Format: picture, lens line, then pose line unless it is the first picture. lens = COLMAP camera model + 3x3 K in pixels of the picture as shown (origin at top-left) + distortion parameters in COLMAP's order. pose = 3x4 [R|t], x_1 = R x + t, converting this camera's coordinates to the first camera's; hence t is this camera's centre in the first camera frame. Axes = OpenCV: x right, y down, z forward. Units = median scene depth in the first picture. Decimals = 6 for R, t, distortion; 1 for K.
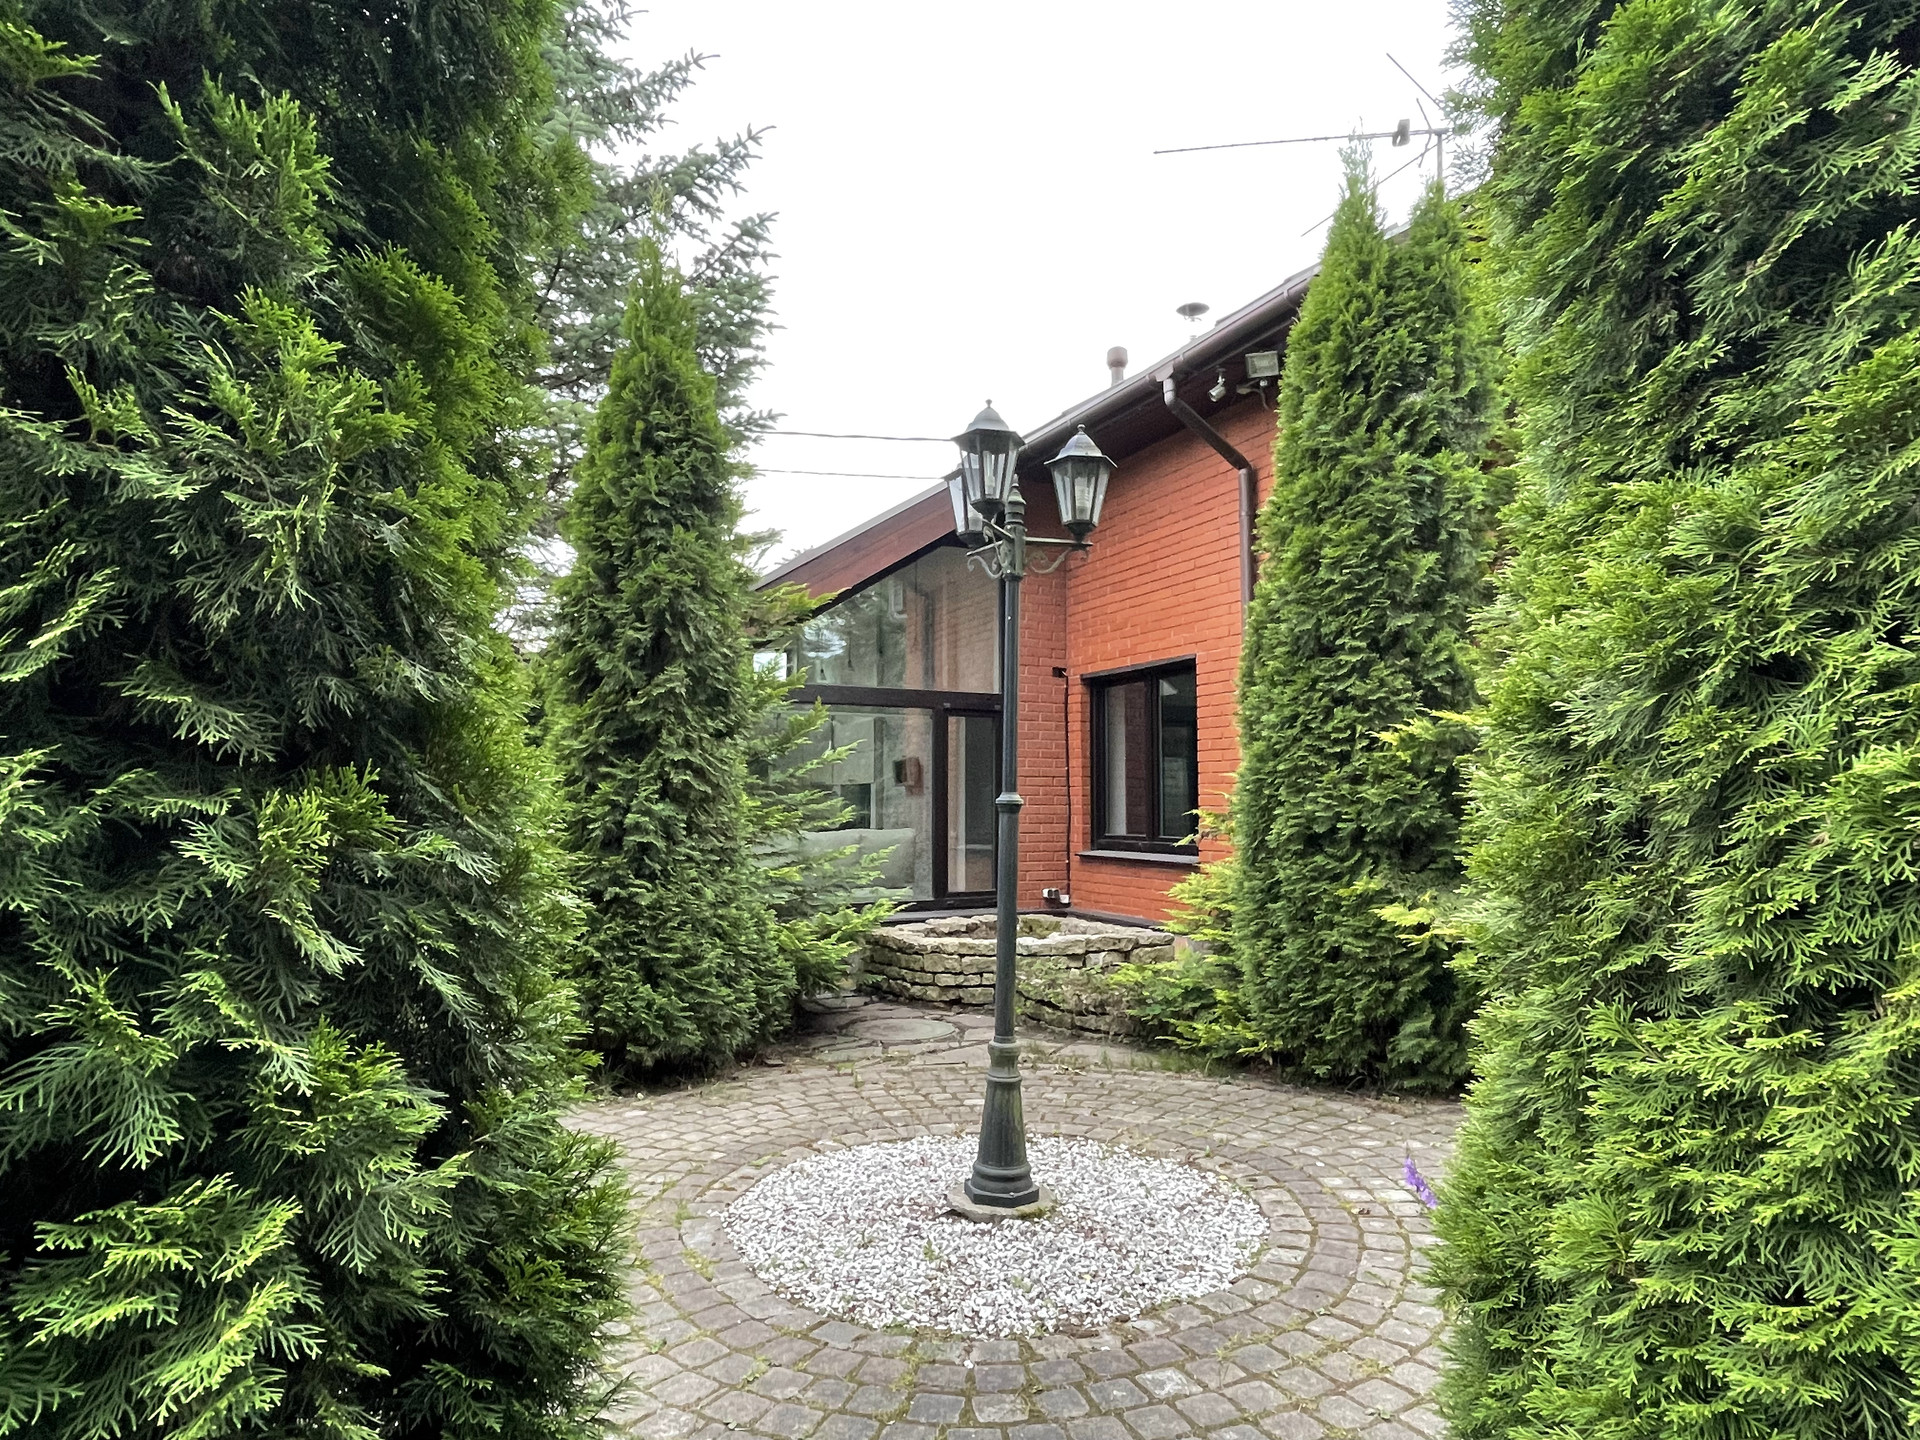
lens RADIAL K [[1110.6, 0, 957.4], [0, 1110.6, 717.2], [0, 0, 1]] dist [0.002416, -0.000266]
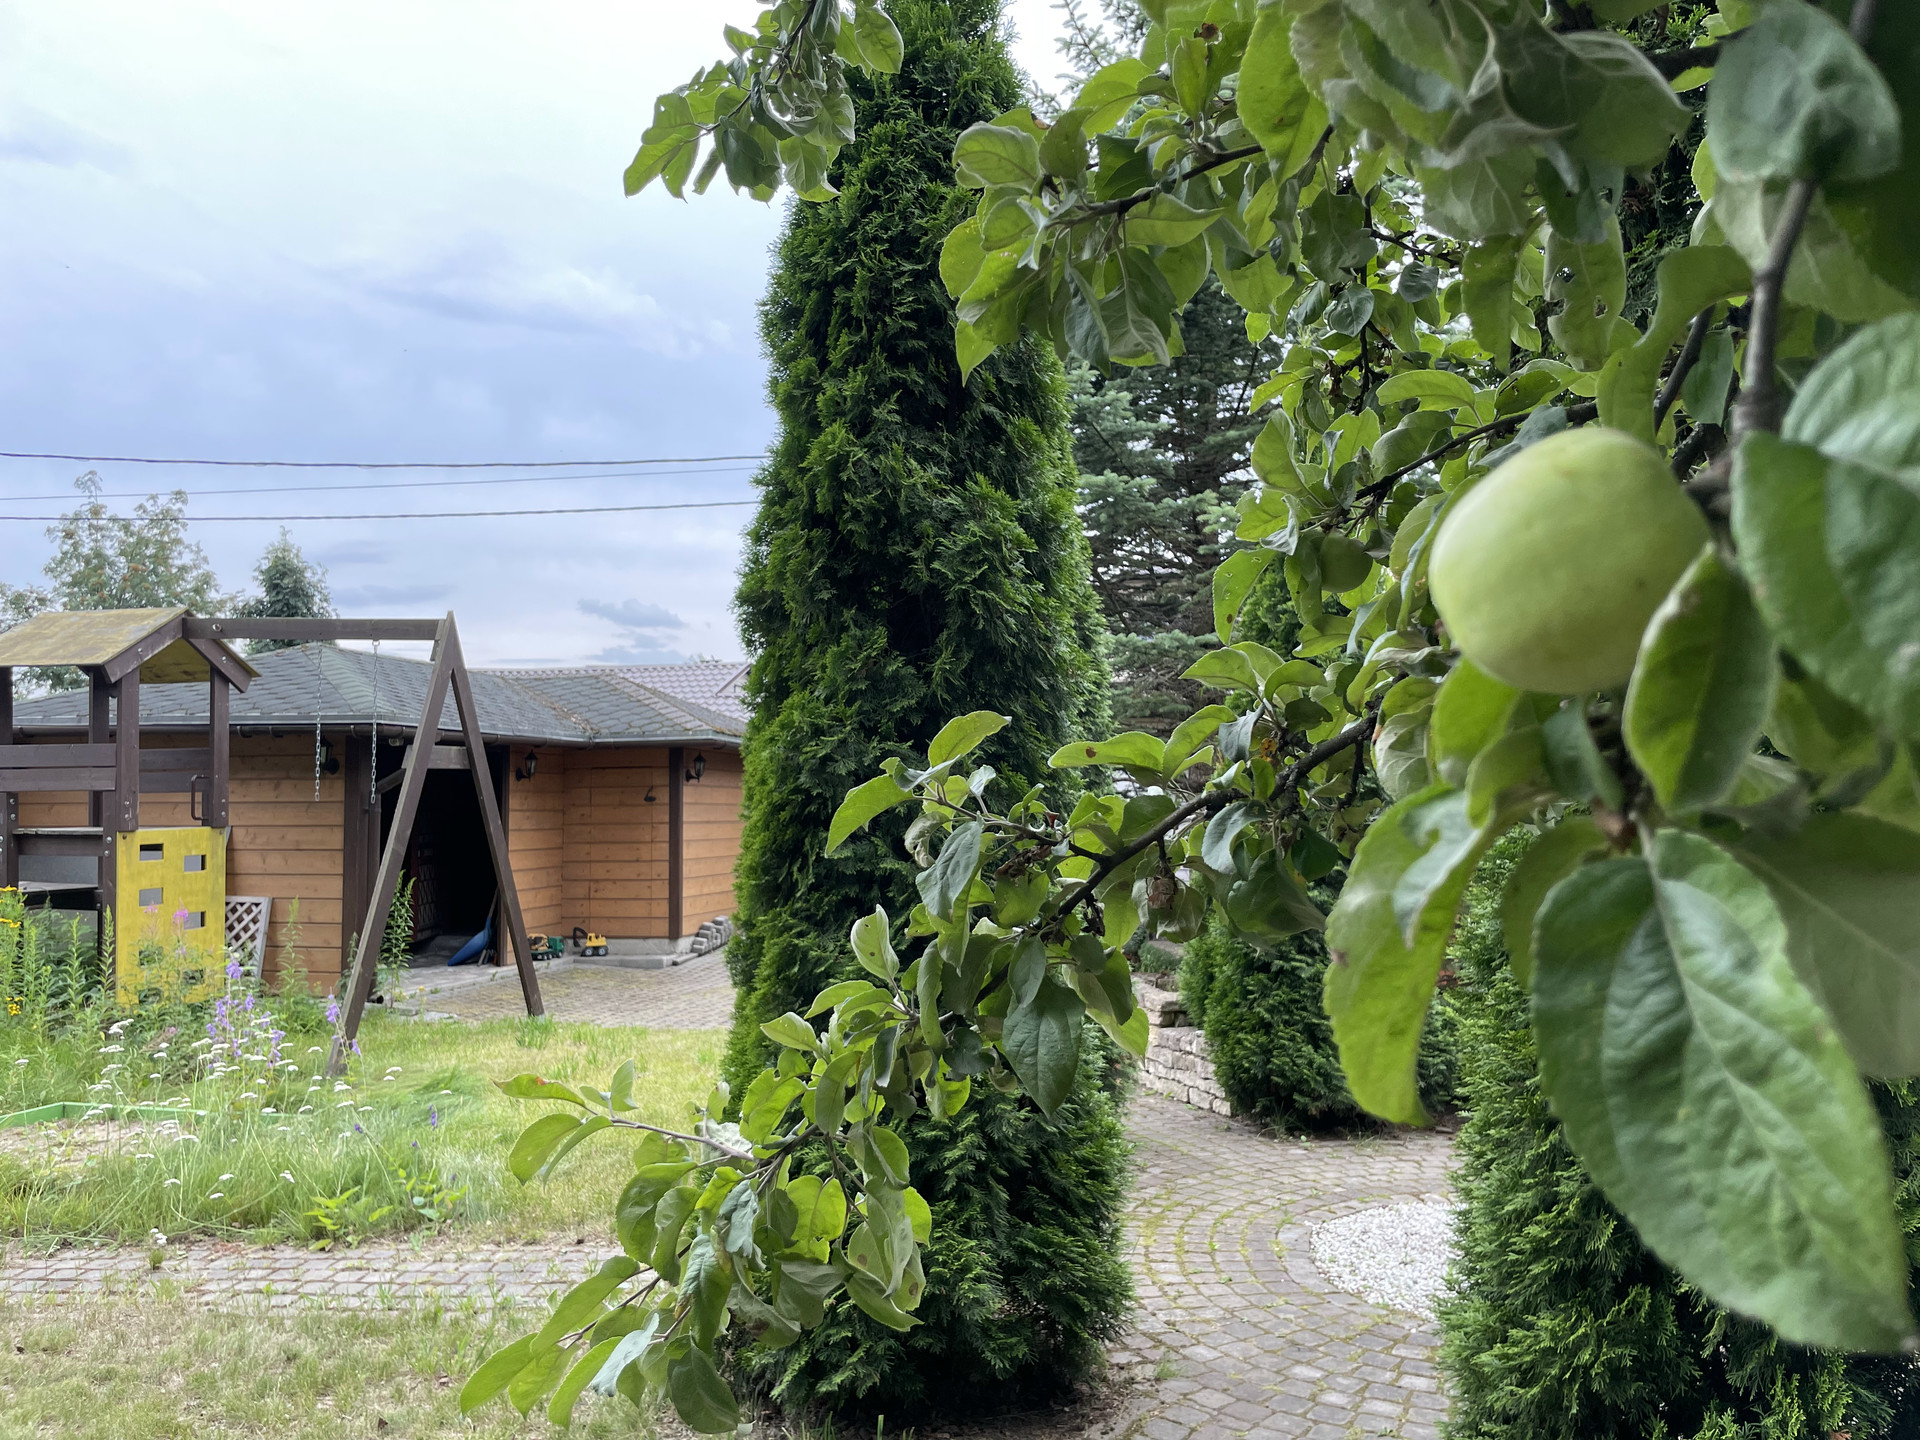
lens RADIAL K [[1453.1, 0, 958.1], [0, 1453.1, 721.8], [0, 0, 1]] dist [0.053625, -0.057065]
pose [[0.799224, -0.034214, -0.600059, 0.364259], [0.053314, 0.998479, 0.014079, -0.143192], [0.598664, -0.043244, 0.799832, -0.445502]]
